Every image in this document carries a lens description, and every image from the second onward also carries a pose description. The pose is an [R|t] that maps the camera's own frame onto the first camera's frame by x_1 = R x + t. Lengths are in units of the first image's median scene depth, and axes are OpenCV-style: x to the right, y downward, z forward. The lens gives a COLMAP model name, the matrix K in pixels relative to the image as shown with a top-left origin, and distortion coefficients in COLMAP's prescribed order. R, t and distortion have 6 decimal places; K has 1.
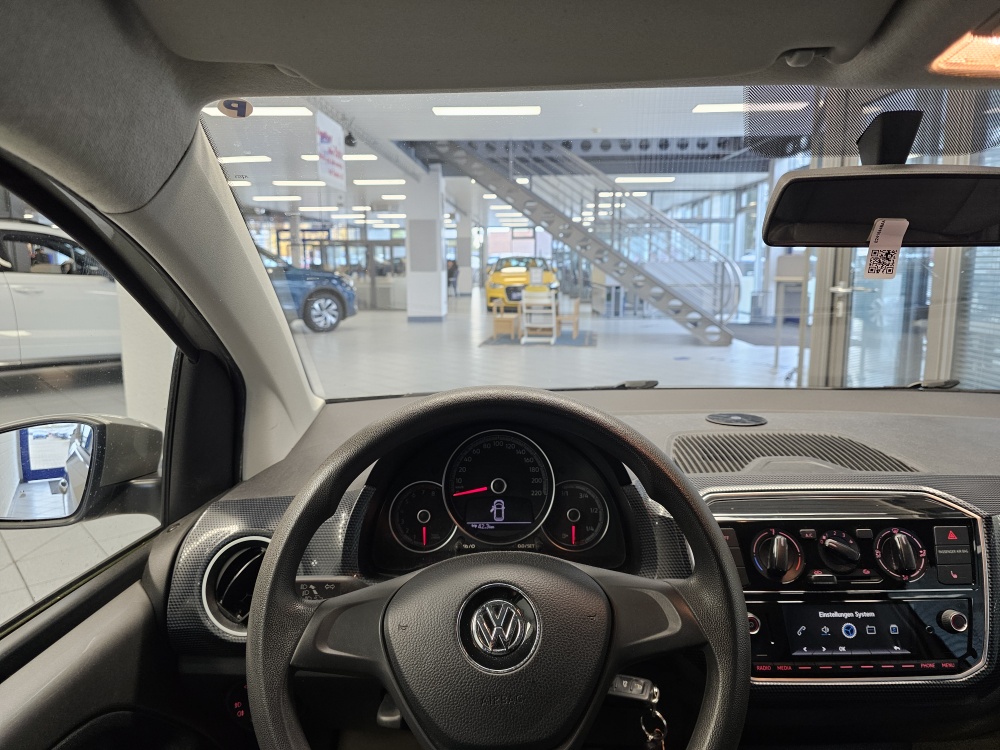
lens RADIAL K [[683.0, 0, 497.8], [0, 683.0, 354.3], [0, 0, 1]] dist [0.057139, -0.063475]
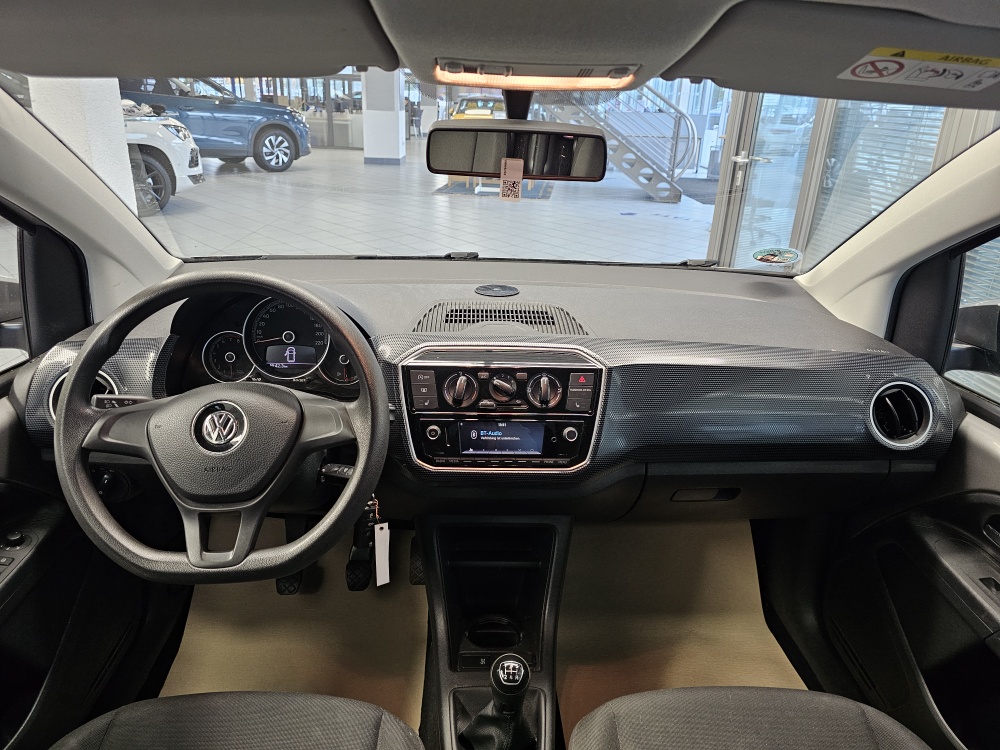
lens RADIAL K [[673.6, 0, 499.2], [0, 673.6, 360.8], [0, 0, 1]] dist [0.062682, -0.070306]
pose [[0.998351, 0.027801, 0.050222, 0.090210], [-0.038685, 0.972227, 0.230819, -0.021251], [-0.042410, -0.232381, 0.971700, -0.079530]]
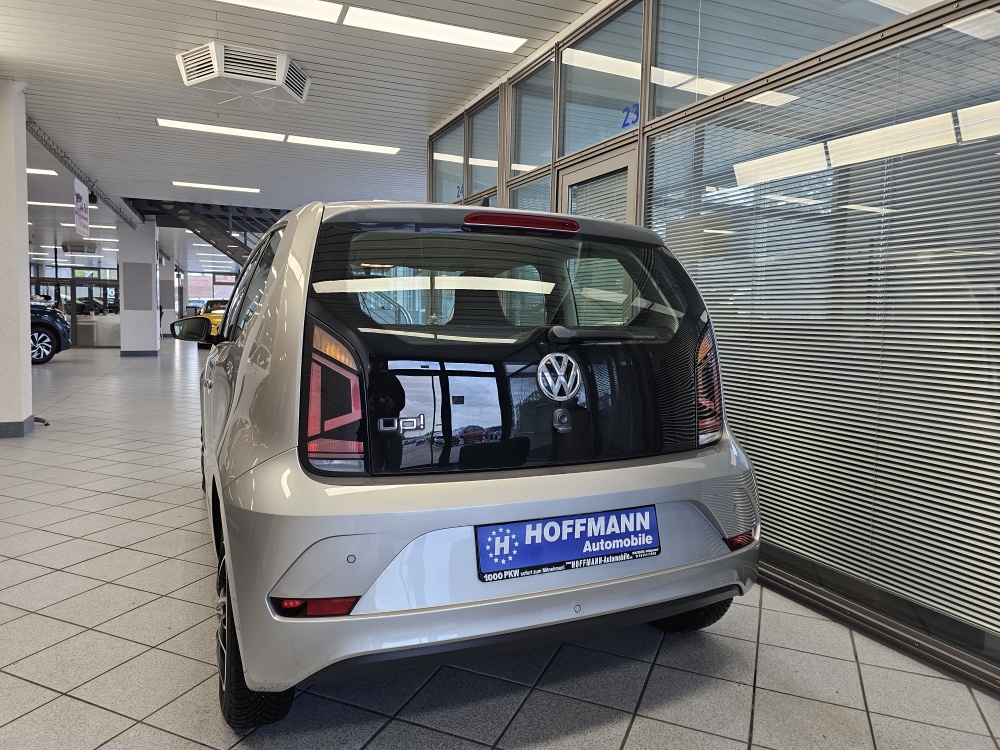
lens RADIAL K [[673.6, 0, 499.2], [0, 673.6, 360.8], [0, 0, 1]] dist [0.062682, -0.070306]
pose [[0.909326, -0.006438, 0.416034, -0.169585], [0.032544, 0.997918, -0.055689, 0.177958], [-0.414809, 0.064179, 0.907642, -1.003603]]
